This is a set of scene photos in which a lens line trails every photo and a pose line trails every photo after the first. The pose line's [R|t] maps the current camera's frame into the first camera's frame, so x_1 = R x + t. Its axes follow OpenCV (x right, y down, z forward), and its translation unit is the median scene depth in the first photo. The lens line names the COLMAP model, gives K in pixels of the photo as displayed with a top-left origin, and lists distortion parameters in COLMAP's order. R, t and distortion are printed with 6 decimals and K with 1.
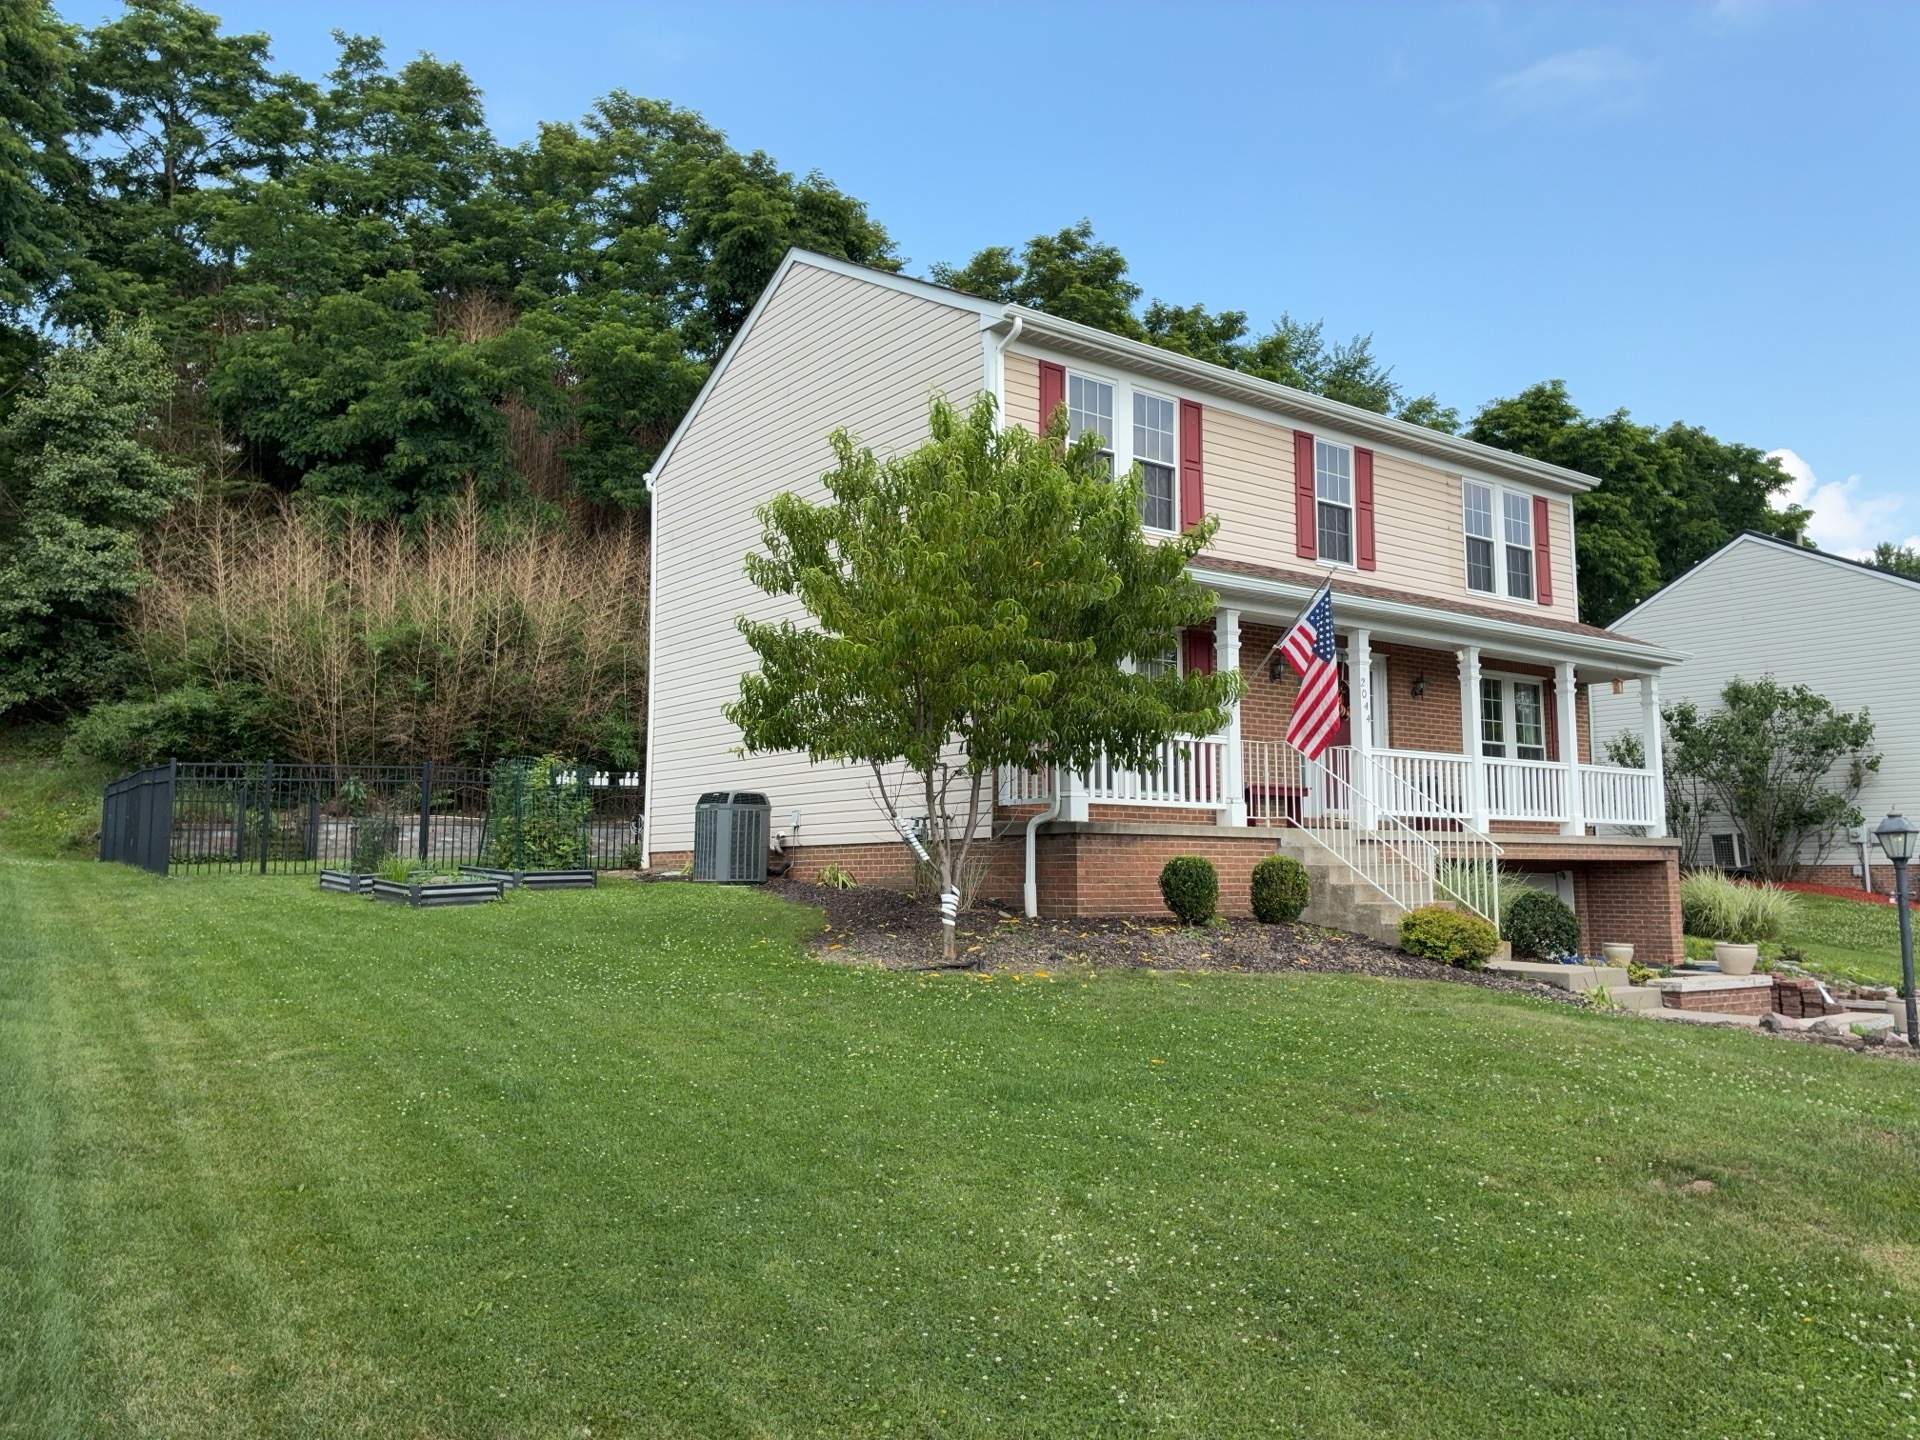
lens RADIAL K [[1484.1, 0, 951.4], [0, 1484.1, 694.5], [0, 0, 1]] dist [0.021002, -0.036149]
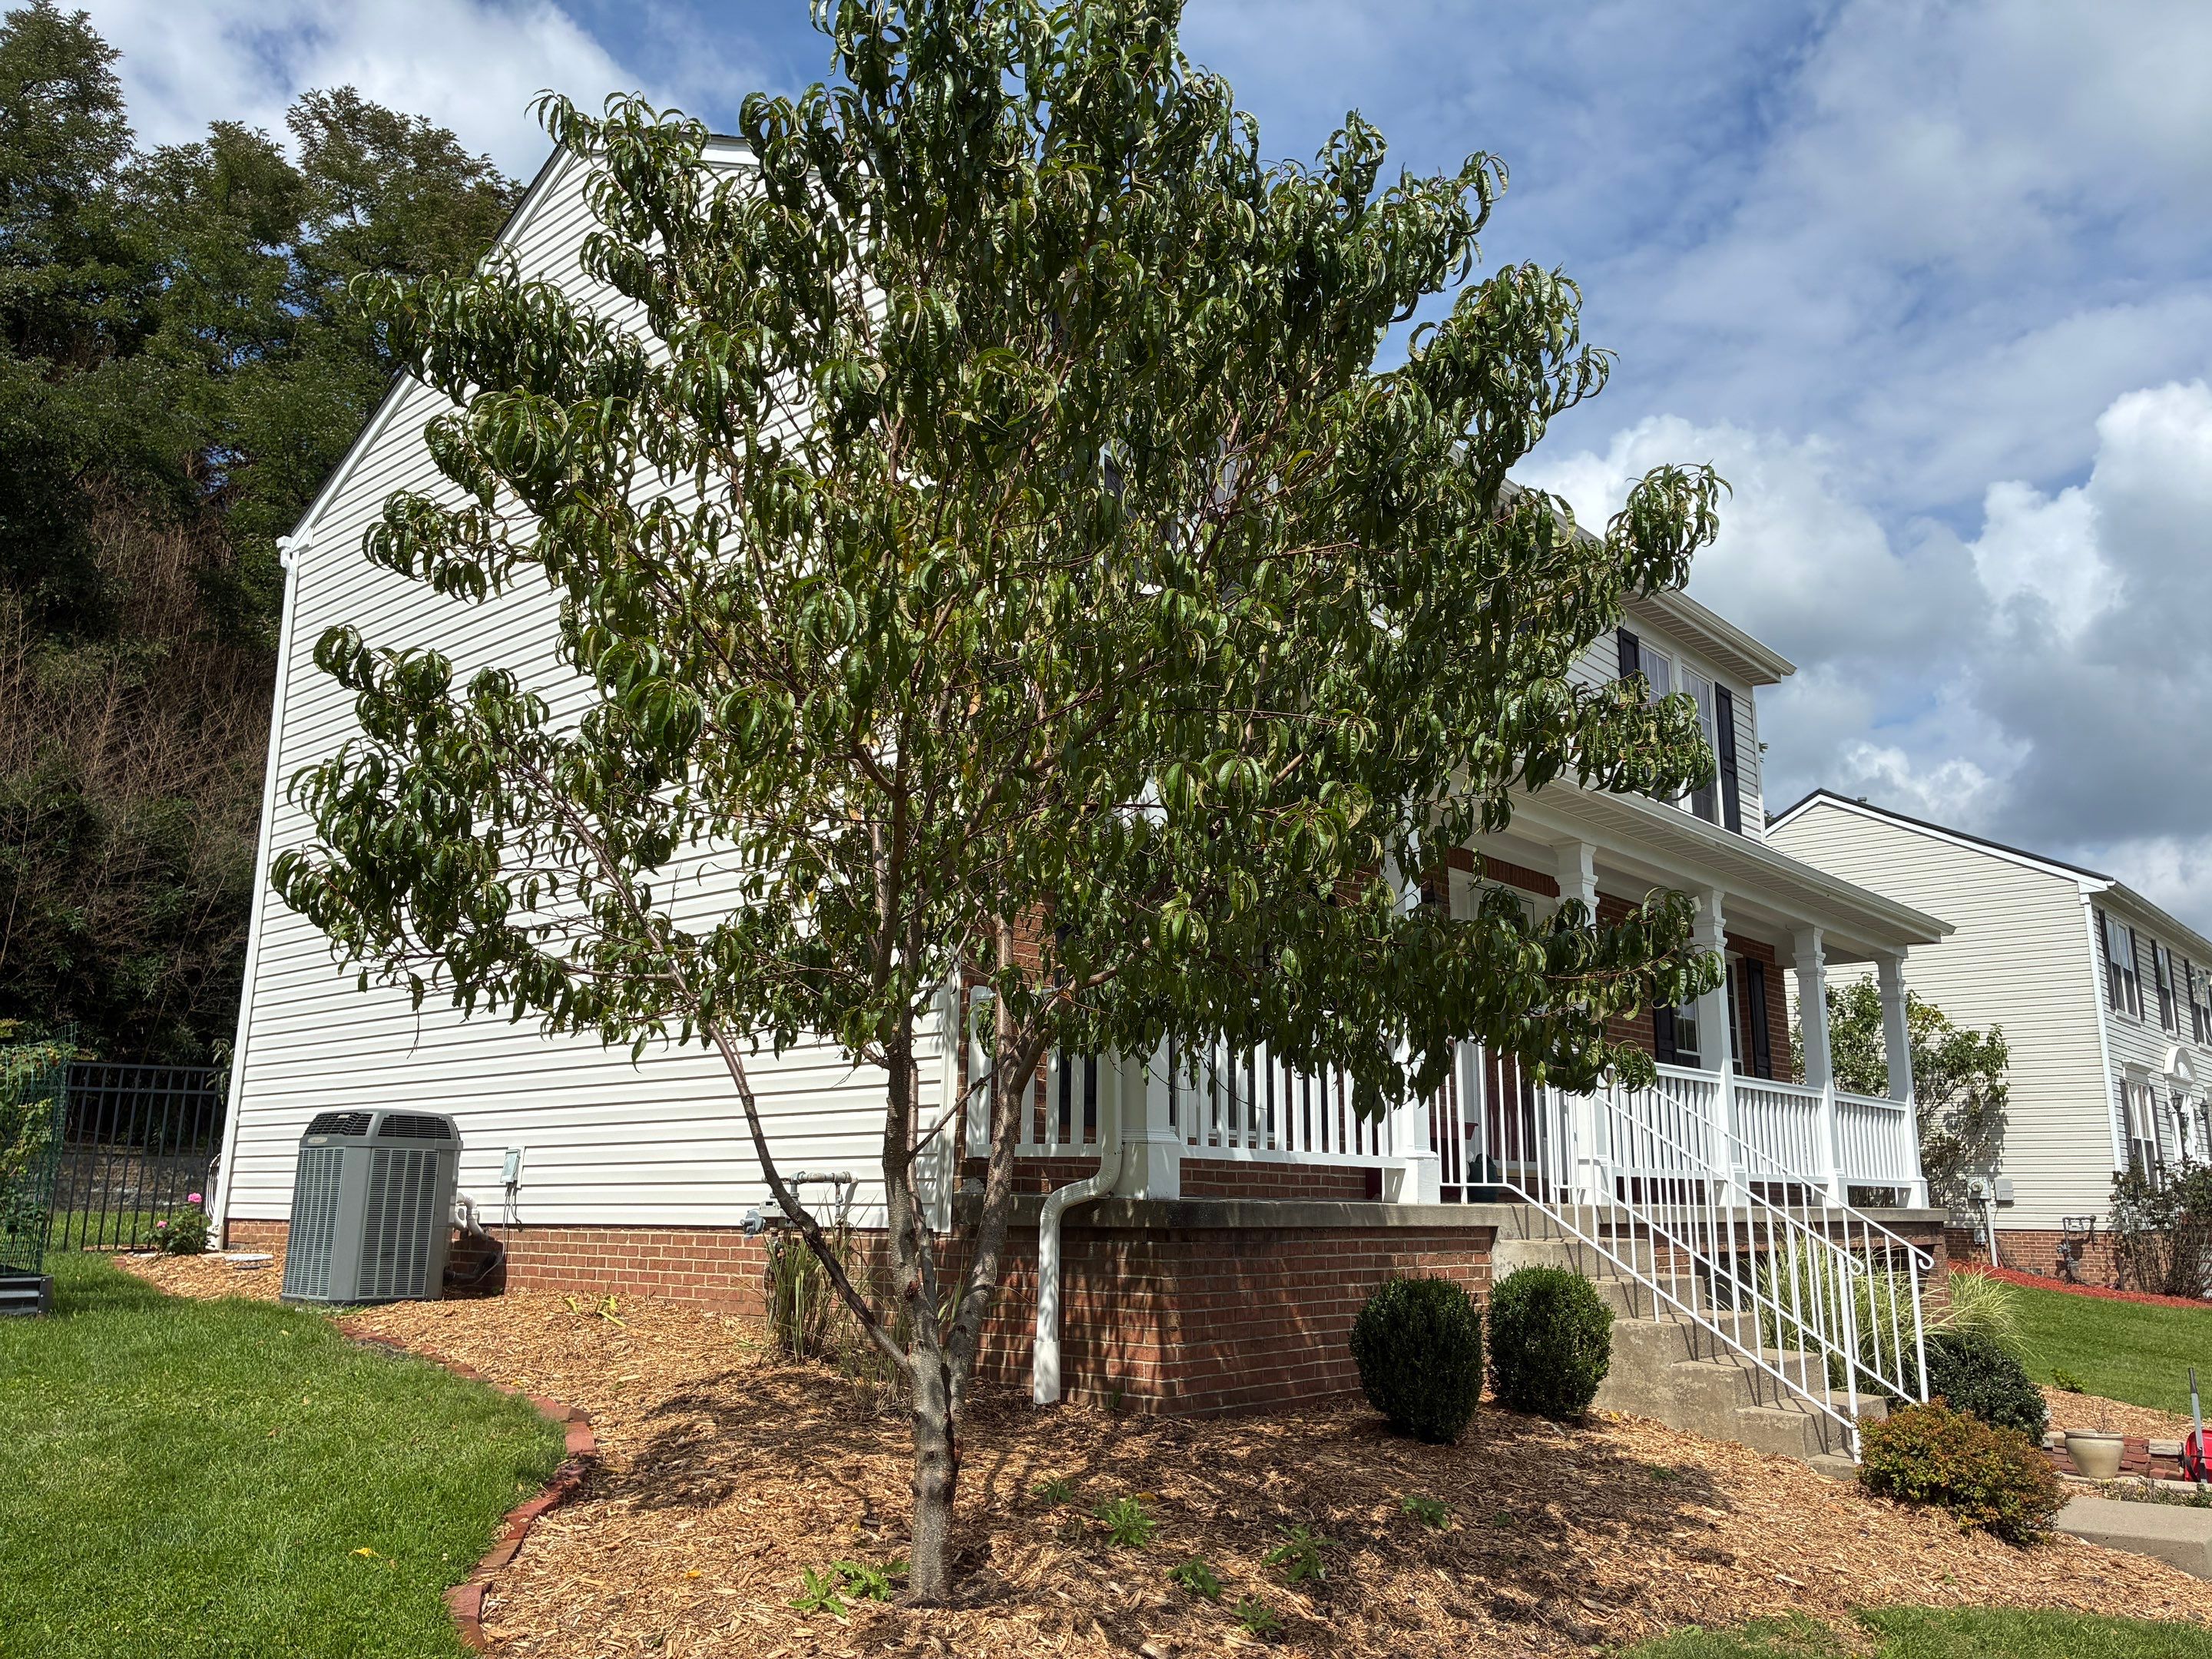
lens RADIAL K [[1709.8, 0, 1096.1], [0, 1709.8, 800.1], [0, 0, 1]] dist [0.021002, -0.036149]
pose [[0.977229, 0.056212, 0.204607, -0.039398], [-0.033381, 0.992991, -0.113375, 0.020272], [-0.209547, 0.103964, 0.972256, 0.403705]]
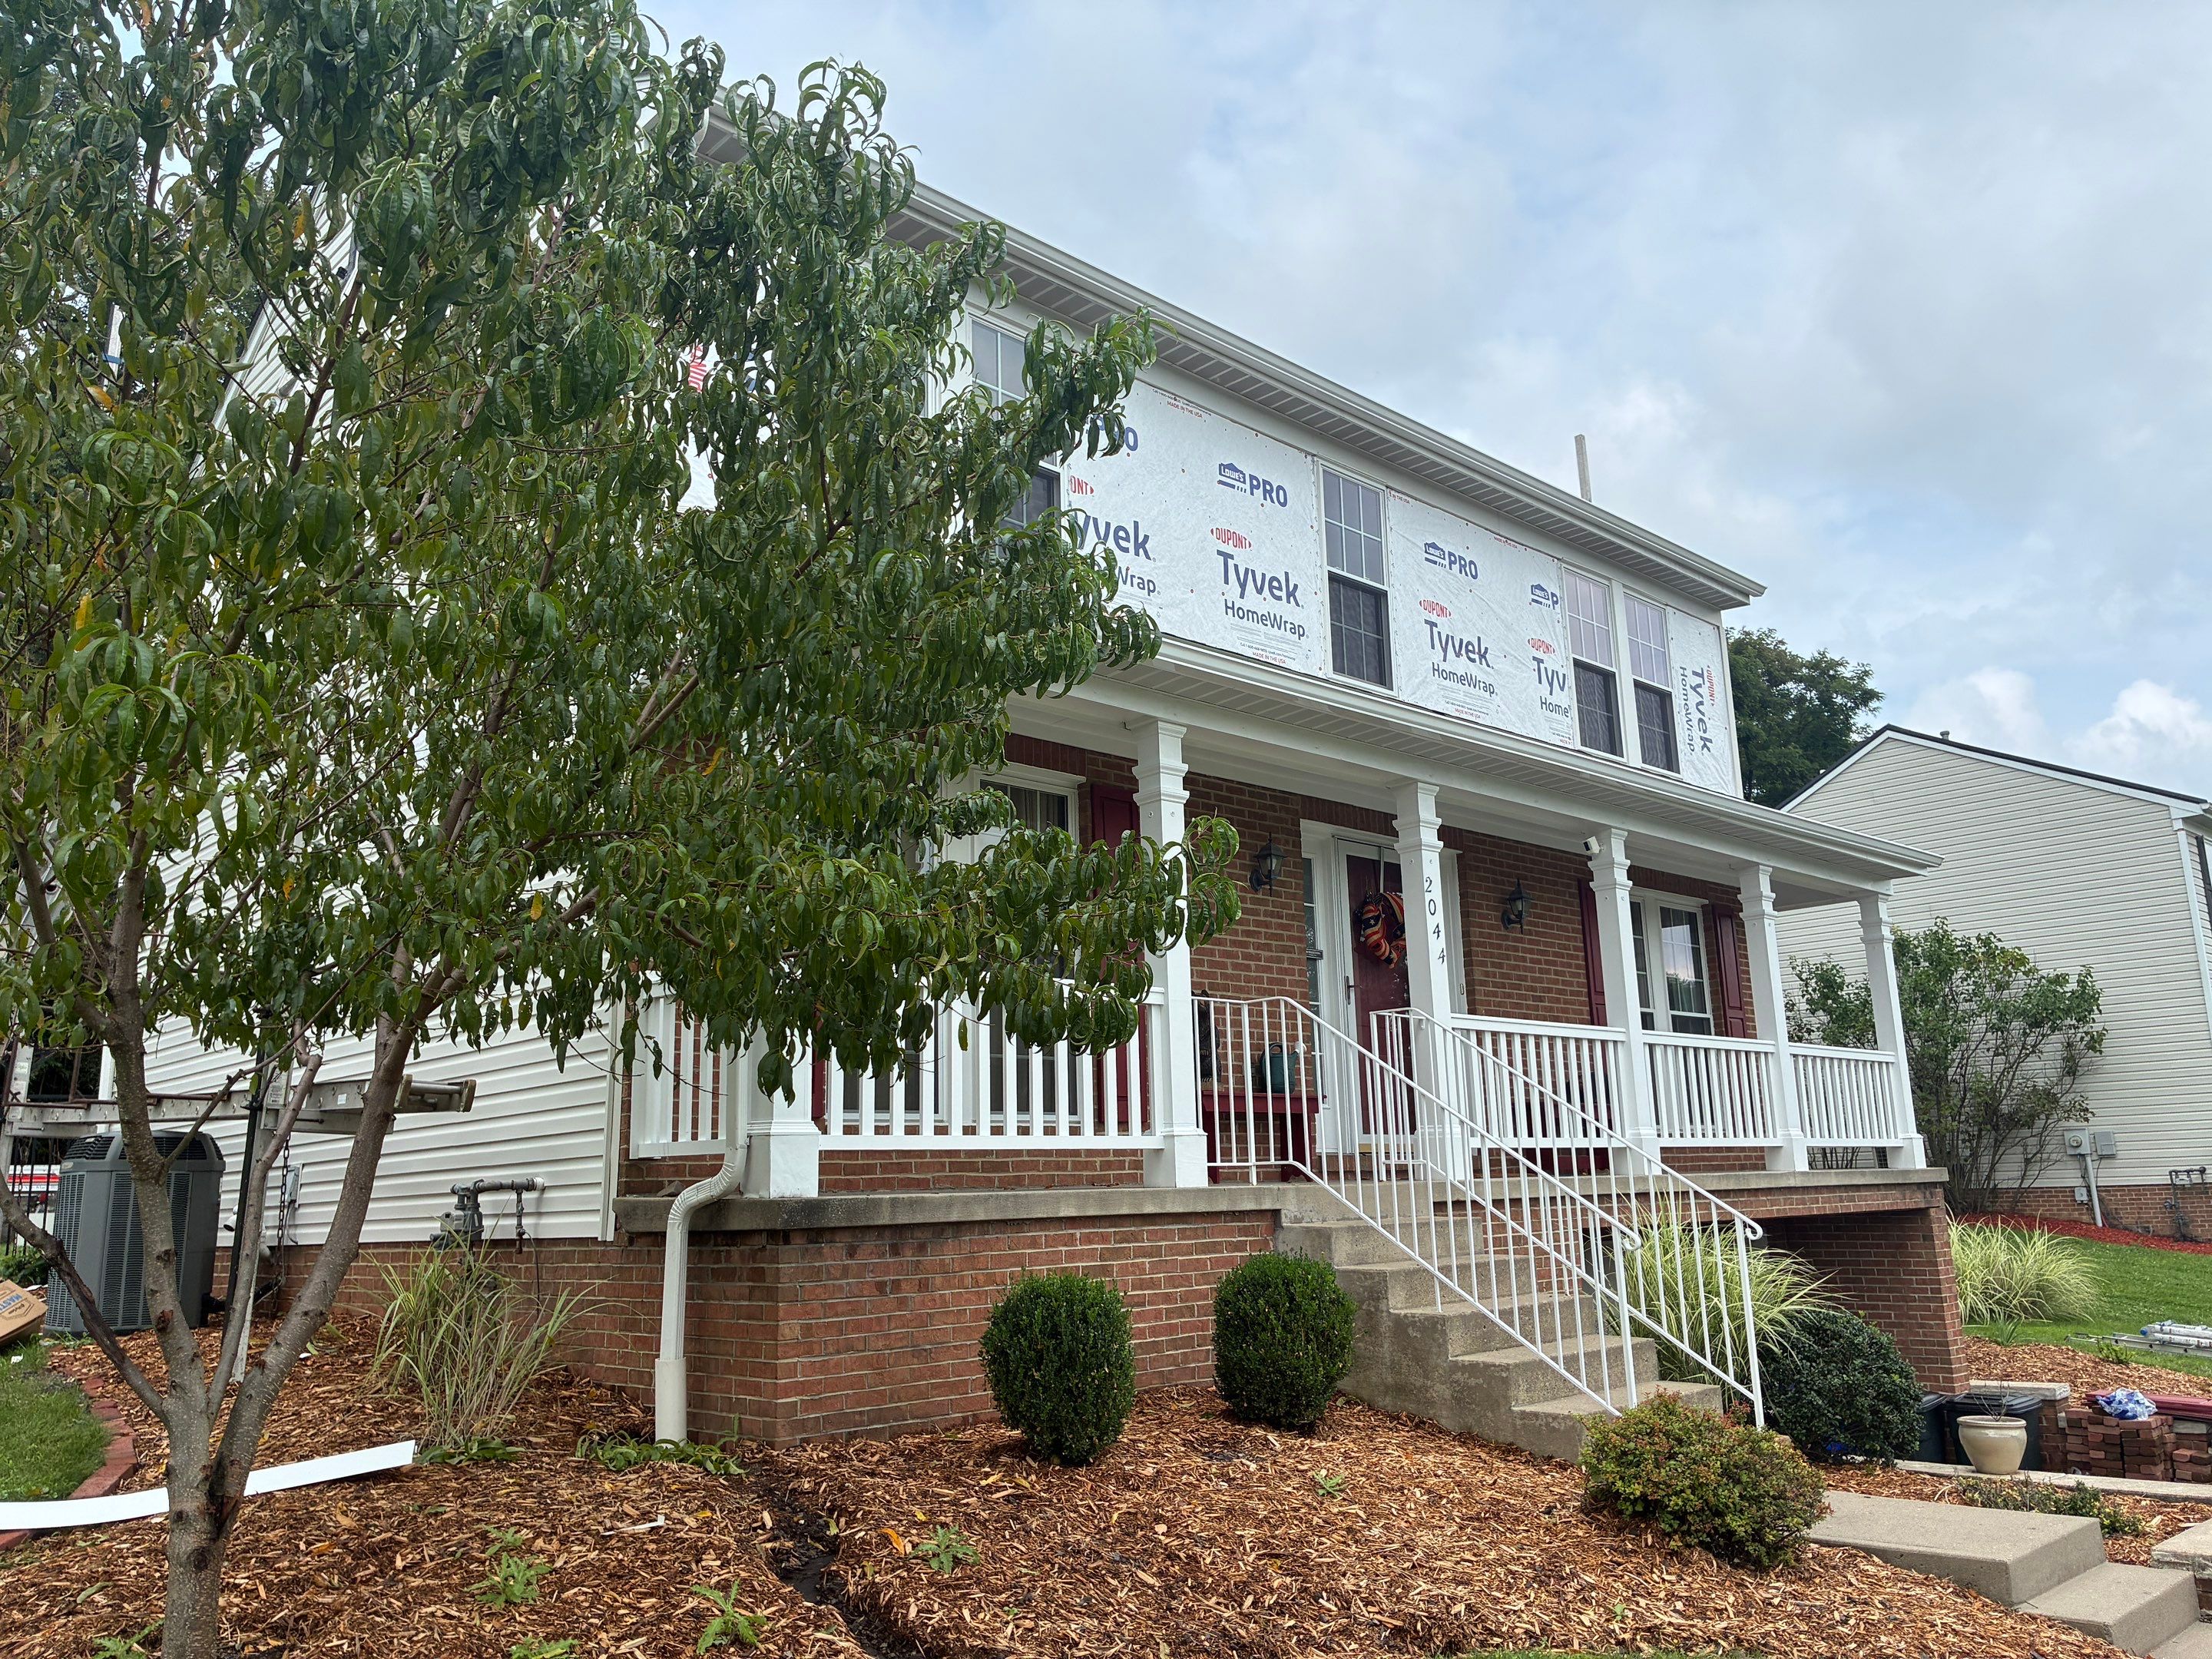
lens RADIAL K [[1694.2, 0, 1103.2], [0, 1694.2, 843.1], [0, 0, 1]] dist [0.019416, 0.004206]
pose [[0.992773, -0.005611, 0.119880, 0.095772], [0.015909, 0.996244, -0.085113, 0.024867], [-0.118952, 0.086405, 0.989133, 0.435836]]
